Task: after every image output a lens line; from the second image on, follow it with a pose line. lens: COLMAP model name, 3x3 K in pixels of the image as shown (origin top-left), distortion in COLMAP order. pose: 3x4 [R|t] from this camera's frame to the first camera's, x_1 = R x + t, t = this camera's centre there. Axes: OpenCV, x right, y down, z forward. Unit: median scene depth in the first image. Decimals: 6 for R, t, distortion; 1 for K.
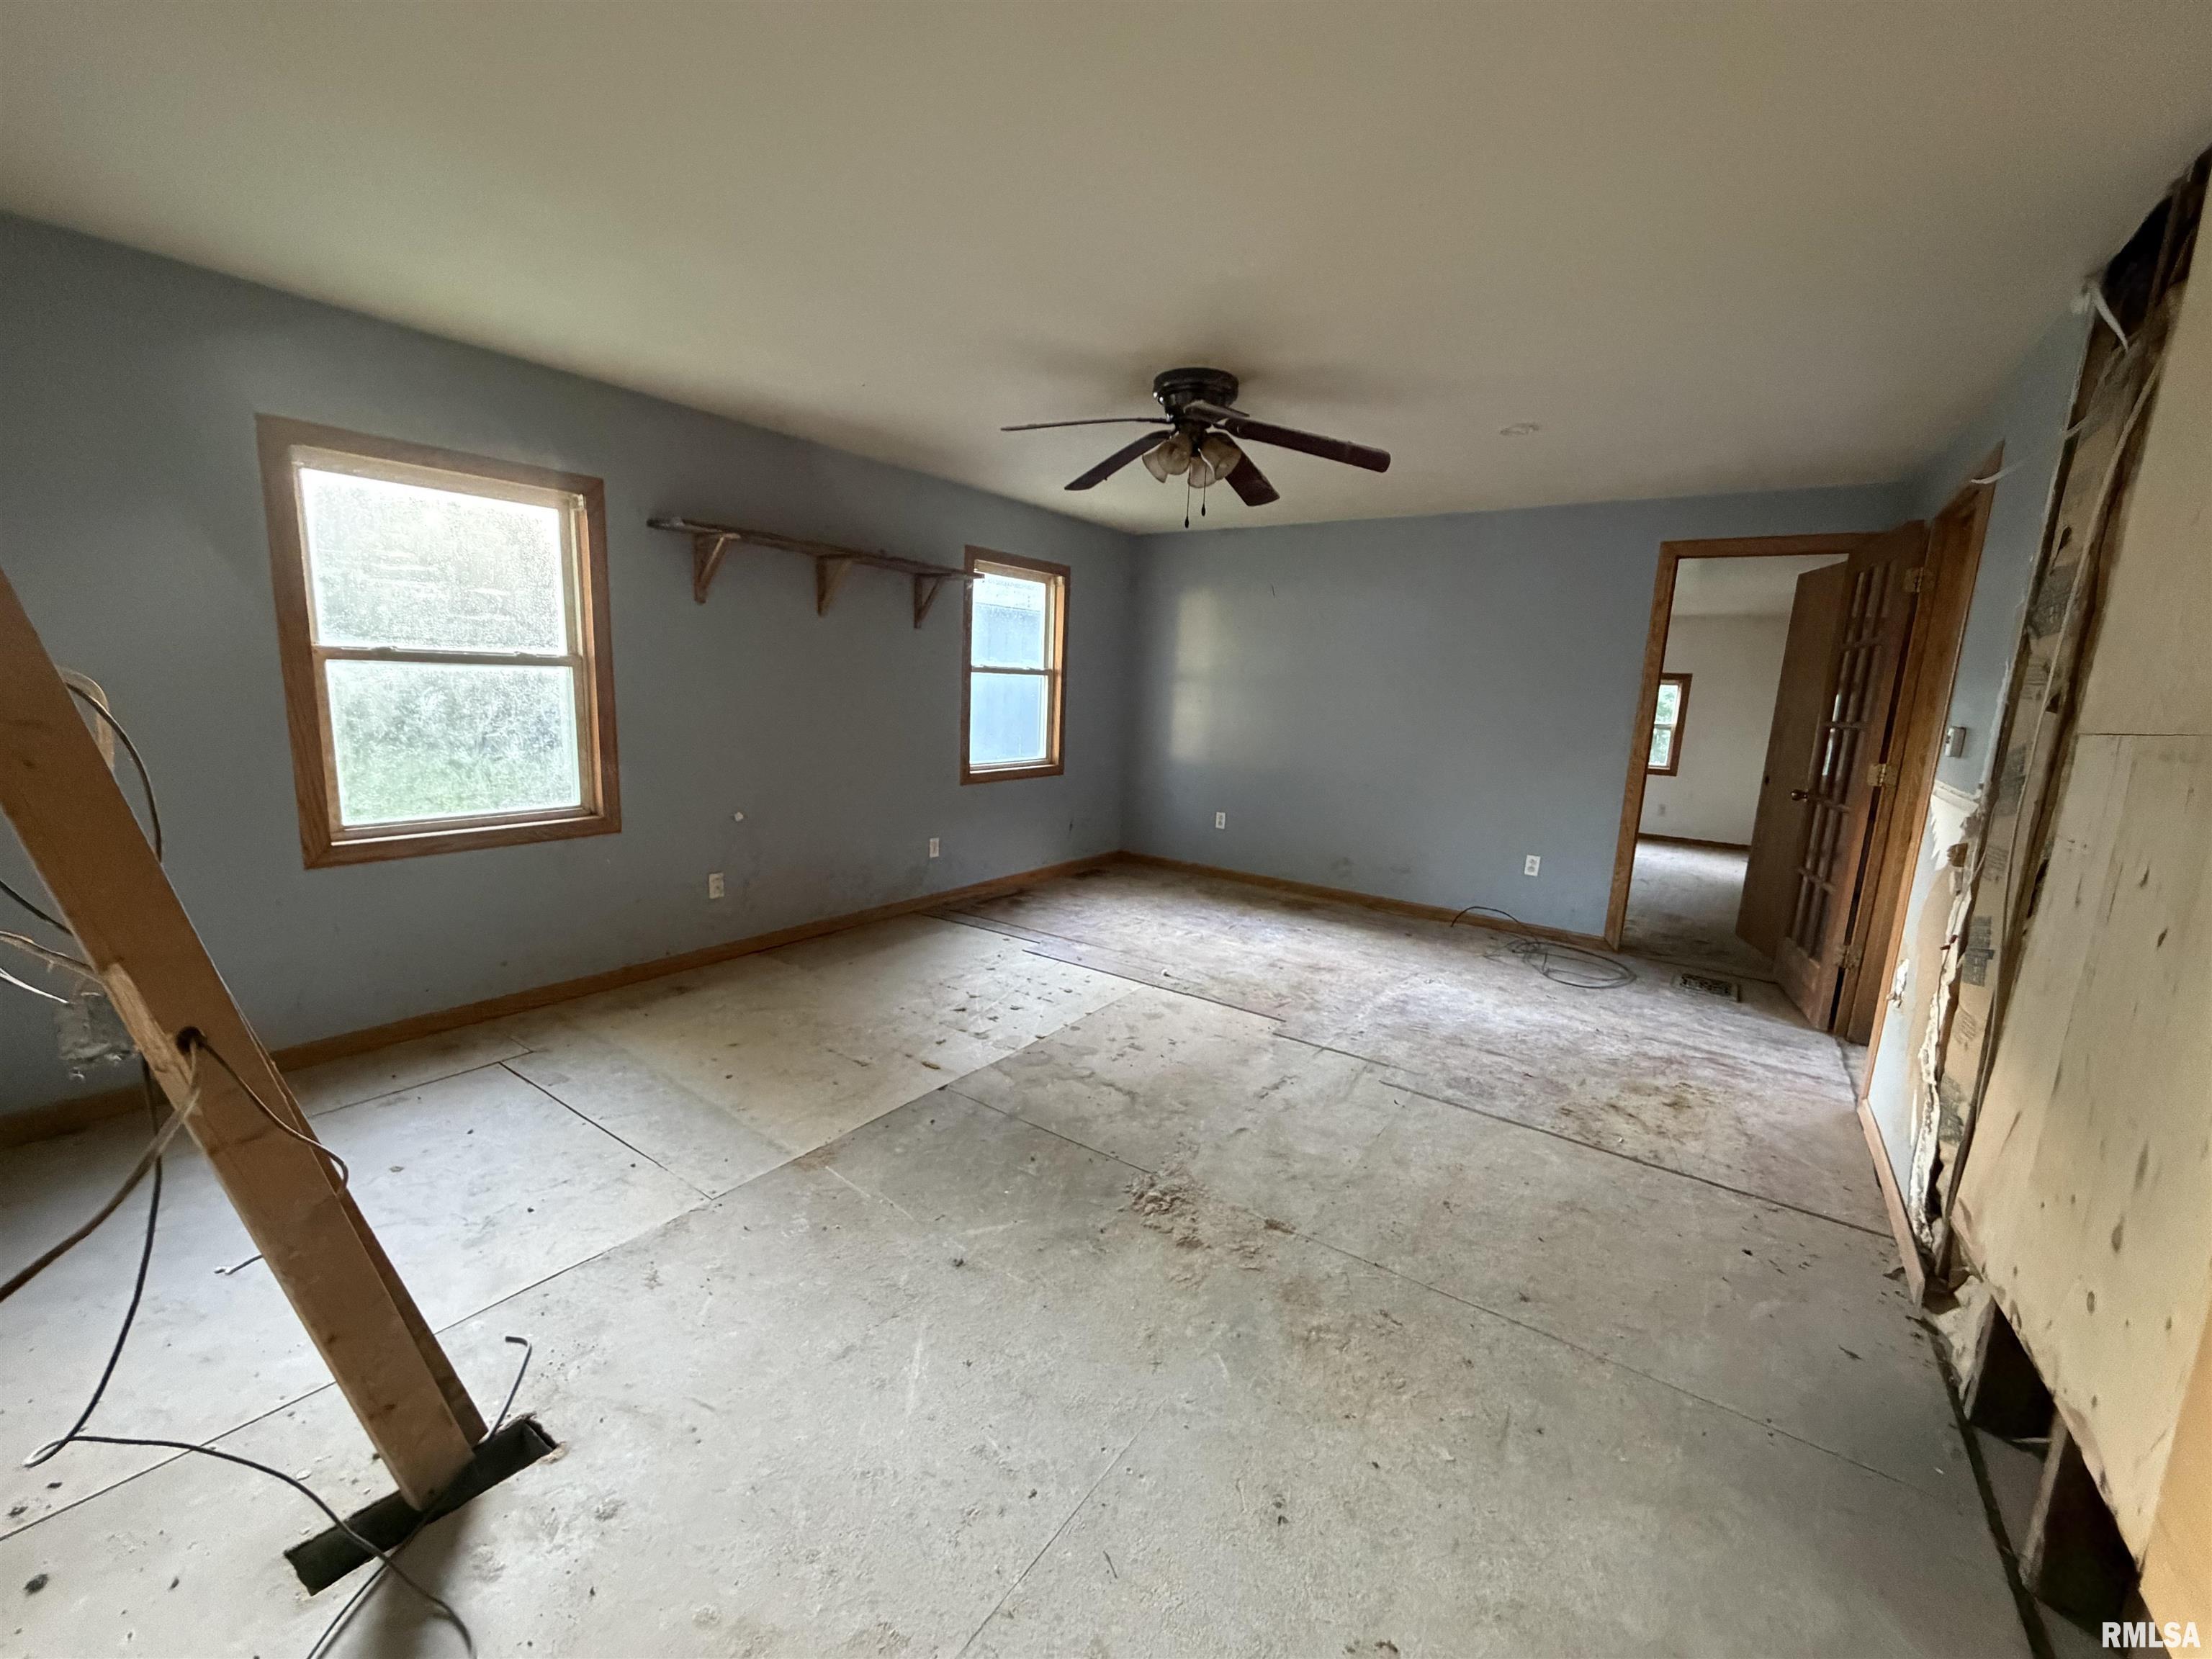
lens RADIAL K [[882.8, 0, 1098.9], [0, 882.8, 828.5], [0, 0, 1]] dist [0.000351, 0.000461]
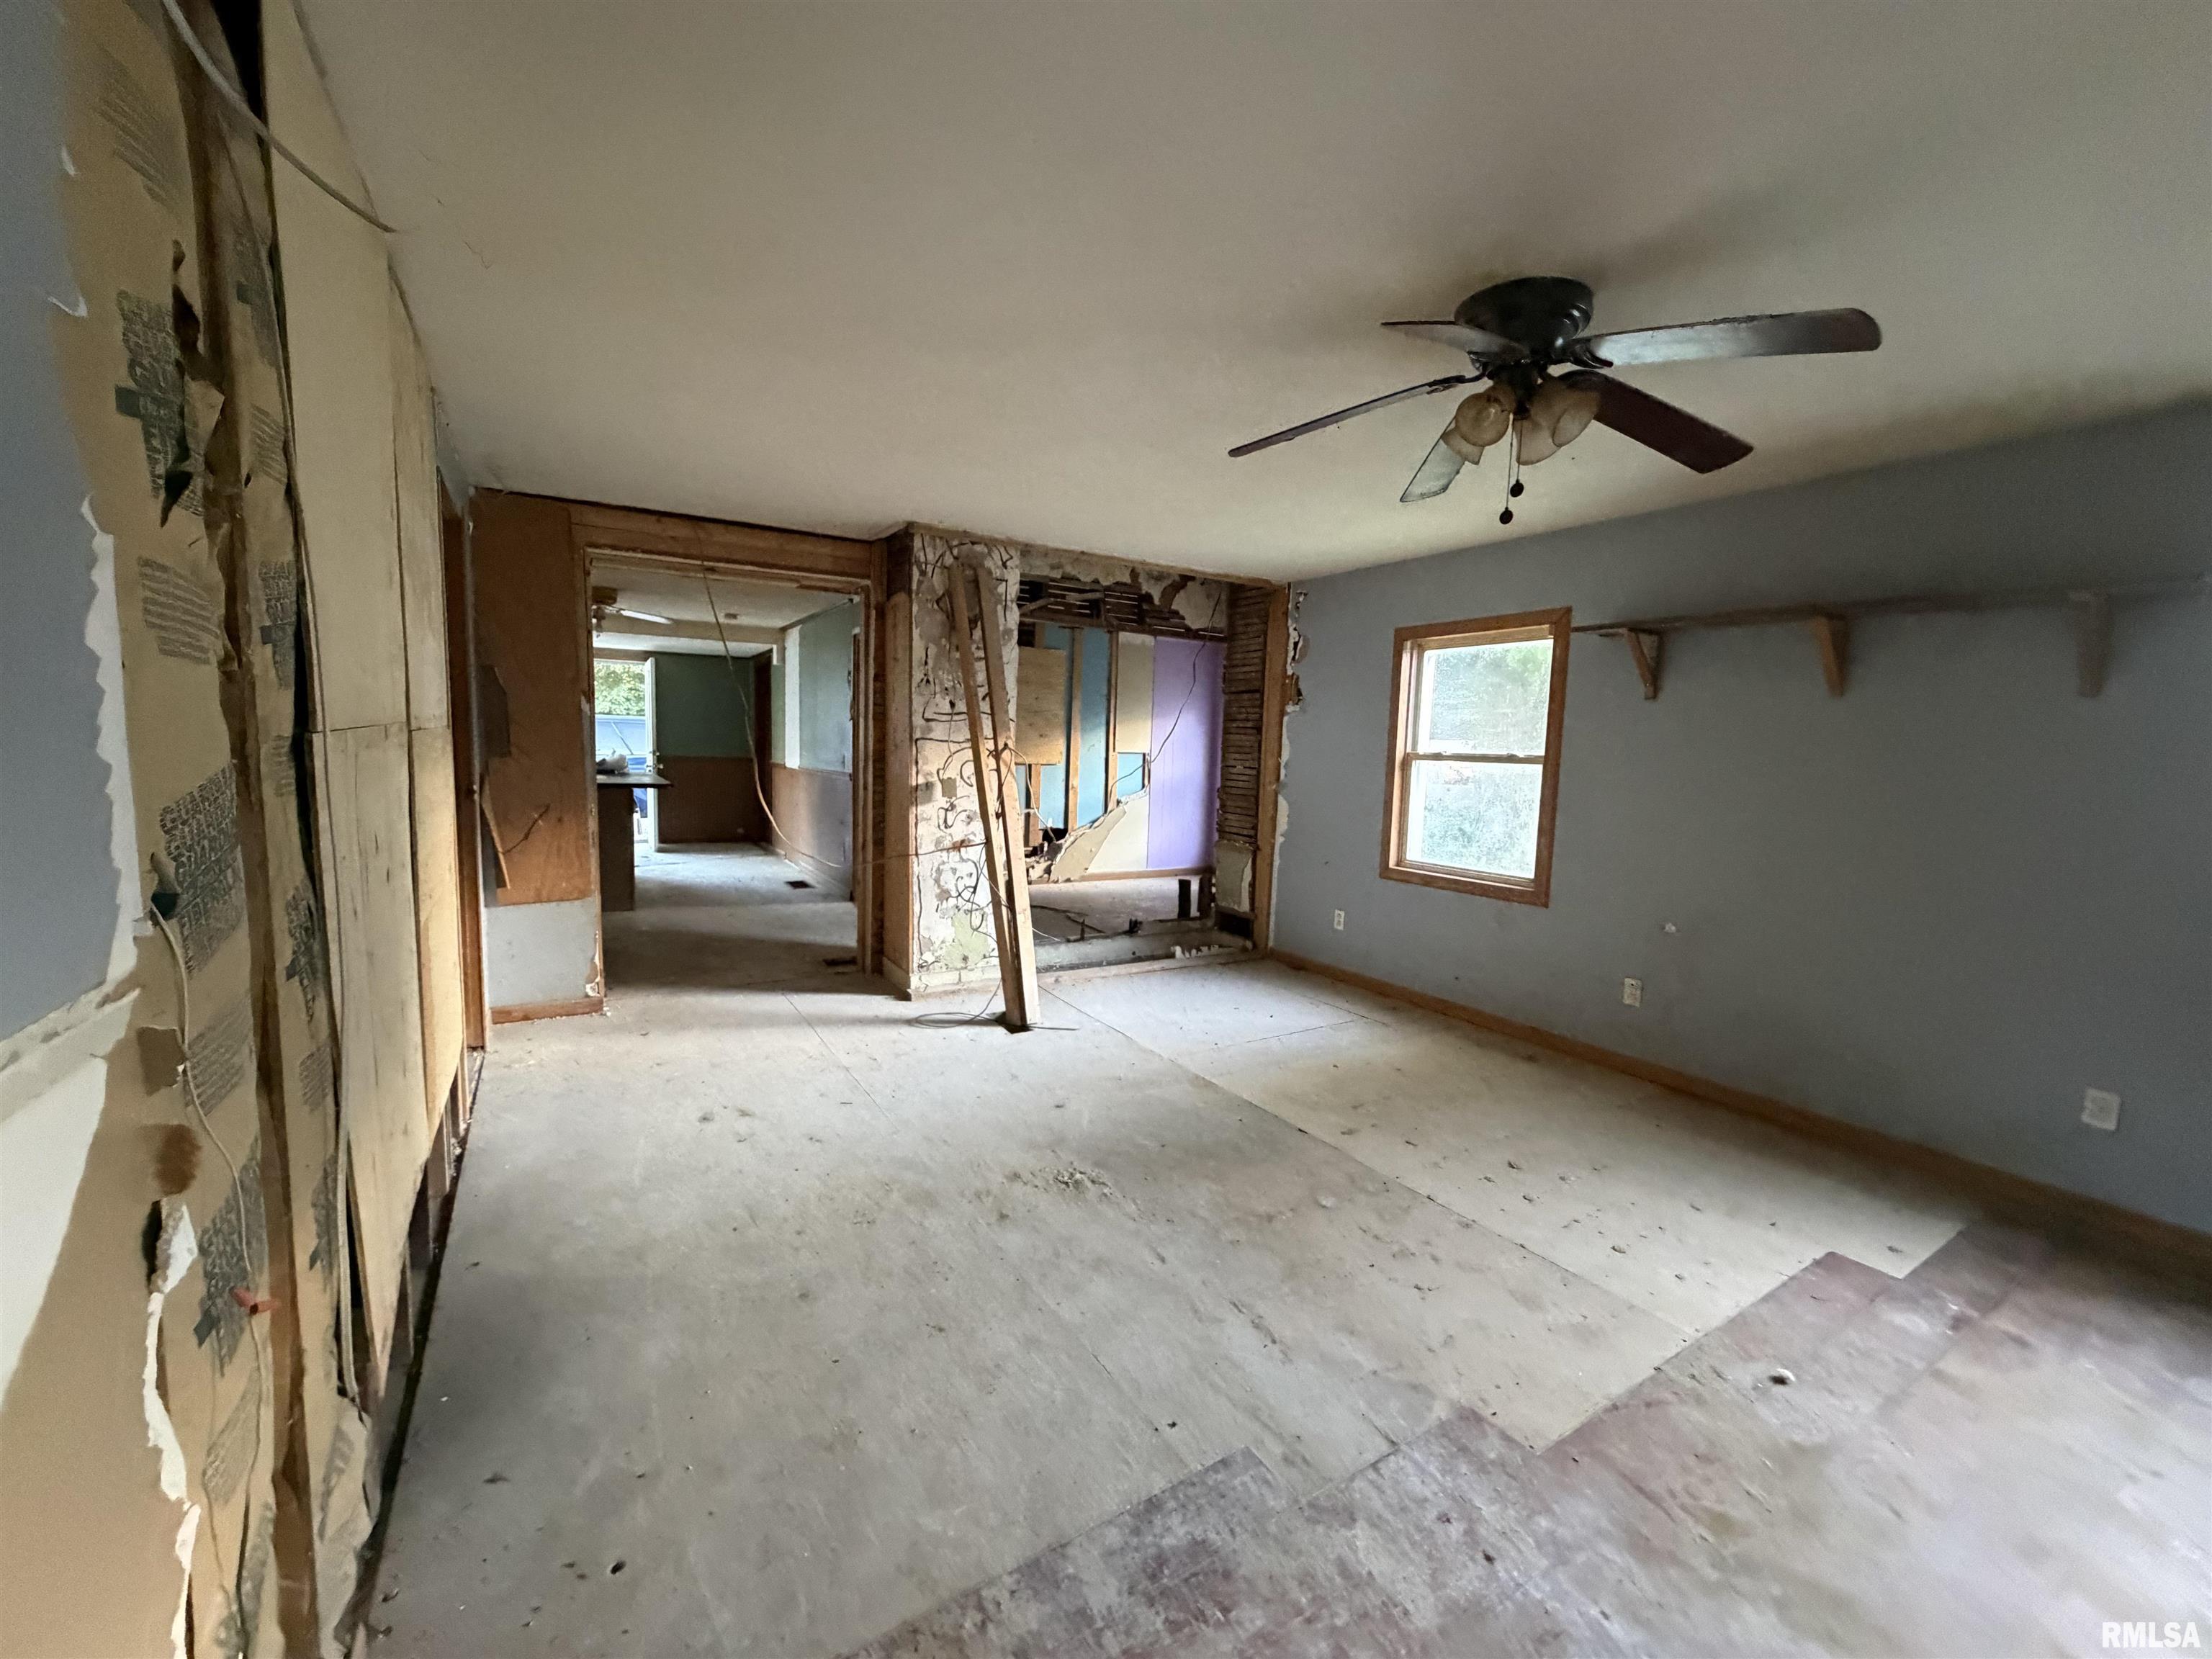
lens RADIAL K [[882.8, 0, 1098.9], [0, 882.8, 828.5], [0, 0, 1]] dist [0.000351, 0.000461]
pose [[-0.389351, 0.035986, -0.920386, 0.817142], [-0.200823, 0.971881, 0.122954, -0.133810], [0.898930, 0.232707, -0.371176, 0.996030]]
